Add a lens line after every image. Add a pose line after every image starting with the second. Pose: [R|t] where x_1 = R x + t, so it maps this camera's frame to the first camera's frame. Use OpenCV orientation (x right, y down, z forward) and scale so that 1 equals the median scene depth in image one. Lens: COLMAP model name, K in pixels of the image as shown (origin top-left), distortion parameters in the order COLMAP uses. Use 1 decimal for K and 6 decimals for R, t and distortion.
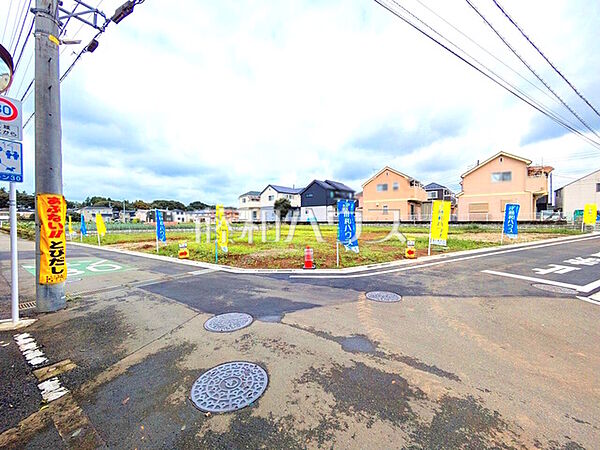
lens RADIAL K [[238.2, 0, 301.8], [0, 238.2, 224.1], [0, 0, 1]] dist [0.000592, 0.000952]
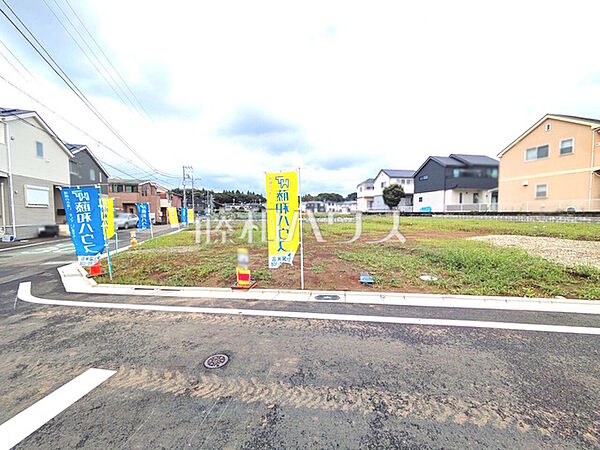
lens RADIAL K [[238.2, 0, 301.8], [0, 238.2, 224.1], [0, 0, 1]] dist [0.000592, 0.000952]
pose [[0.789086, 0.029276, -0.613584, 0.233701], [-0.003512, 0.999062, 0.043152, -0.004654], [0.614272, -0.031896, 0.788449, 0.180828]]
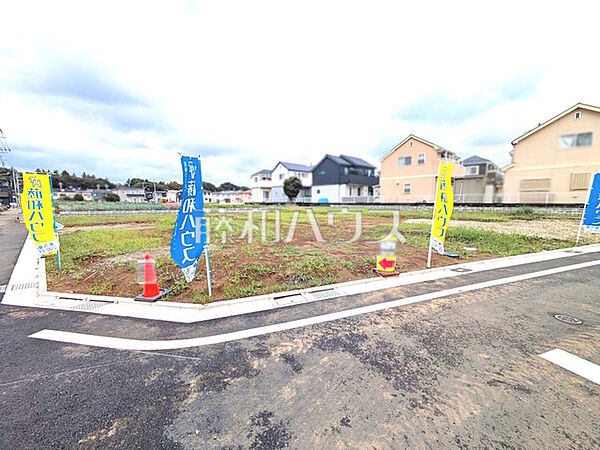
lens RADIAL K [[238.2, 0, 301.8], [0, 238.2, 224.1], [0, 0, 1]] dist [0.000592, 0.000952]
pose [[0.991776, 0.016564, -0.126911, 0.090508], [-0.006402, 0.996769, 0.080069, -0.002019], [0.127827, -0.078598, 0.988677, 0.125694]]
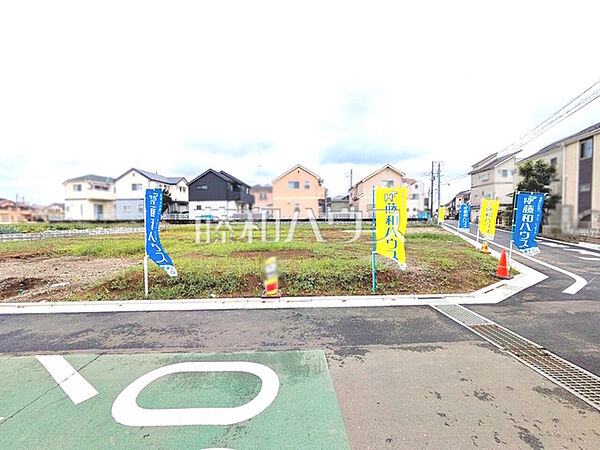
lens RADIAL K [[238.2, 0, 301.8], [0, 238.2, 224.1], [0, 0, 1]] dist [0.000592, 0.000952]
pose [[0.803278, -0.015312, 0.595407, -0.214493], [0.010955, 0.999880, 0.010935, -0.000827], [-0.595503, -0.002262, 0.803350, 0.172237]]
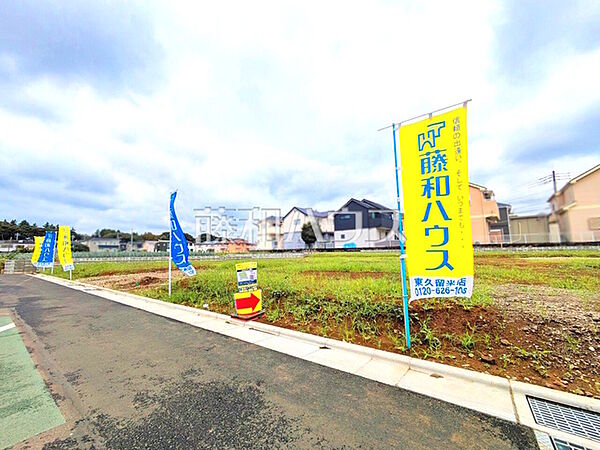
lens RADIAL K [[237.8, 0, 302.8], [0, 237.8, 239.4], [0, 0, 1]] dist [0.000526, 0.000211]
pose [[0.999741, -0.010047, -0.020424, -0.121122], [0.008624, 0.997604, -0.068638, 0.017199], [0.021065, 0.068444, 0.997433, 0.194465]]
